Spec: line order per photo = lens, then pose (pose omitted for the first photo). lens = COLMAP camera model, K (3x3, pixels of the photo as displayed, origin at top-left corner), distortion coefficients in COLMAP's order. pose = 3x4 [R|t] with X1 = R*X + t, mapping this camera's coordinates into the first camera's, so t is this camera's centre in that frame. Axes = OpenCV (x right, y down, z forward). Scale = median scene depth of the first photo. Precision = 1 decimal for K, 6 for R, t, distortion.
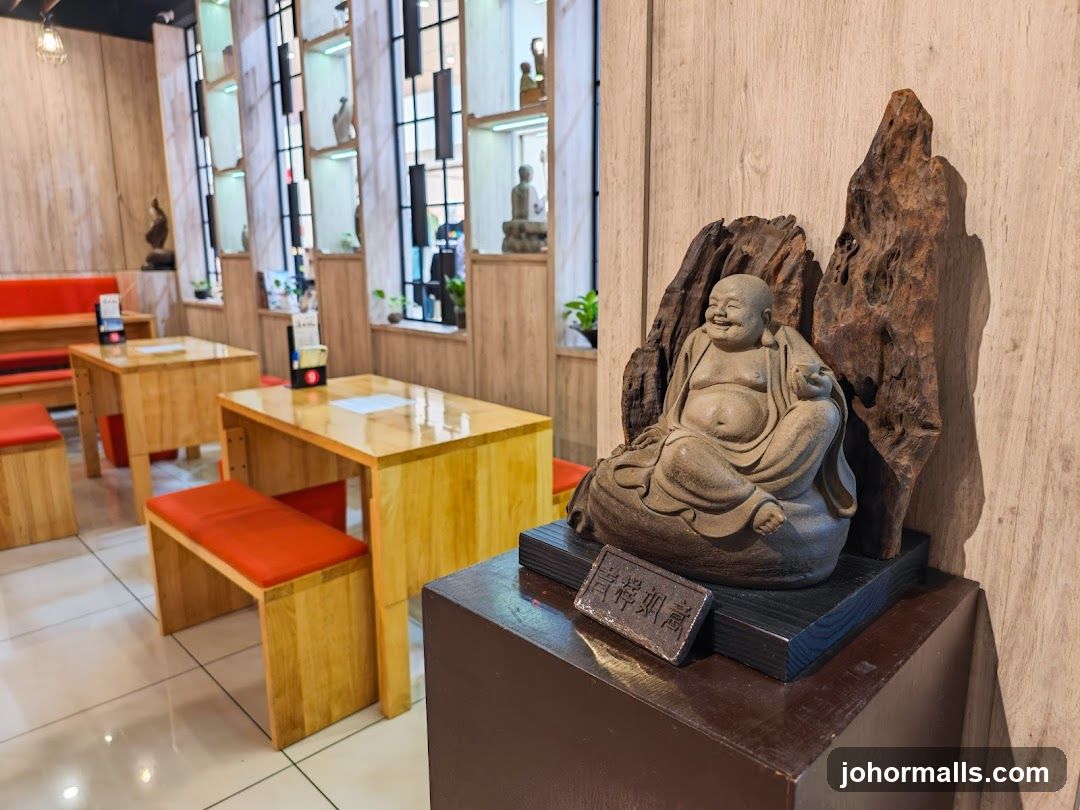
lens RADIAL K [[741.3, 0, 541.2], [0, 741.3, 396.6], [0, 0, 1]] dist [0.061962, -0.096311]
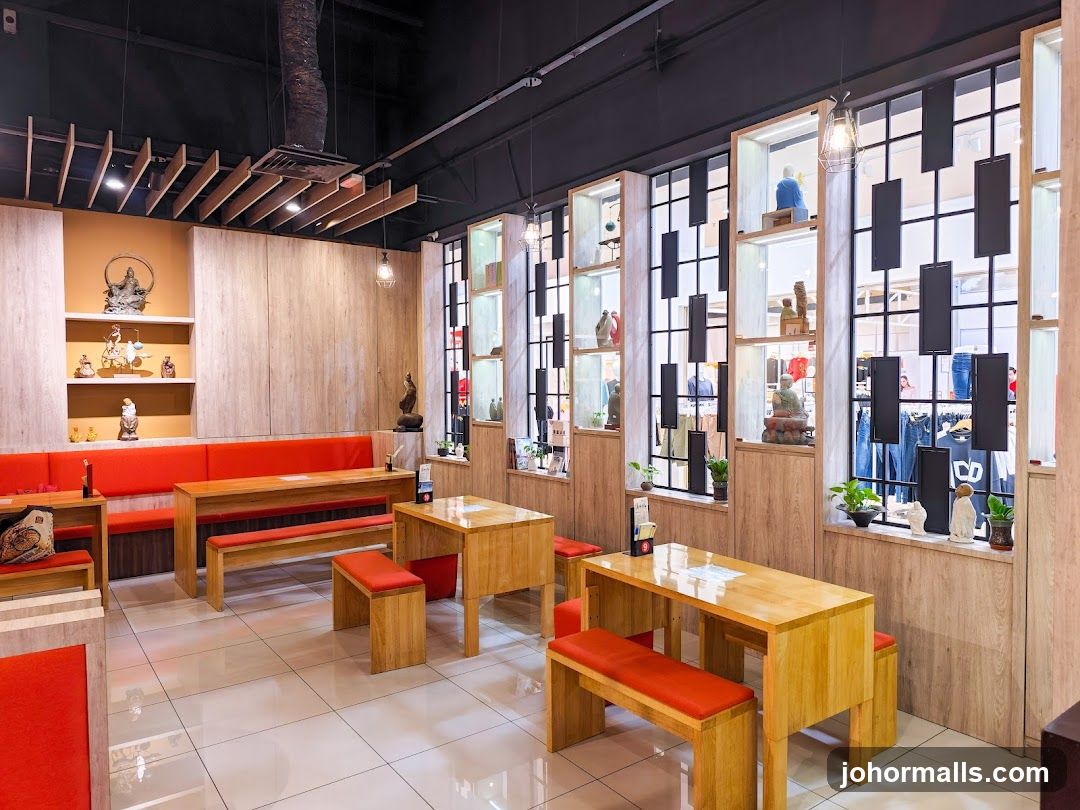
lens RADIAL K [[725.4, 0, 540.0], [0, 725.4, 405.0], [0, 0, 1]] dist [0.068633, -0.083259]
pose [[0.990677, 0.005491, -0.136118, -0.253086], [-0.027637, 0.986511, -0.161344, -0.048026], [0.133396, 0.163601, 0.977466, -0.242407]]
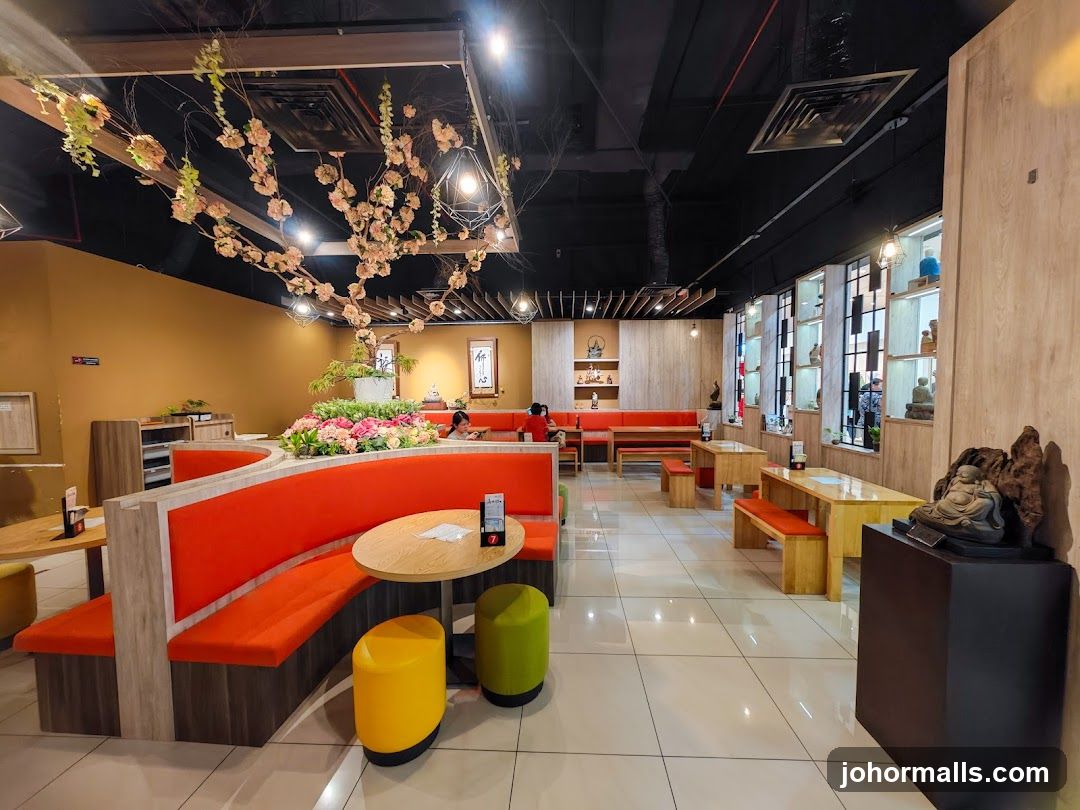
lens RADIAL K [[384.1, 0, 545.7], [0, 384.1, 409.7], [0, 0, 1]] dist [0.000970, -0.000142]
pose [[0.683340, 0.039734, -0.729018, 0.042255], [-0.138835, 0.987370, -0.076320, 0.003463], [0.716778, 0.153366, 0.680226, -0.440134]]
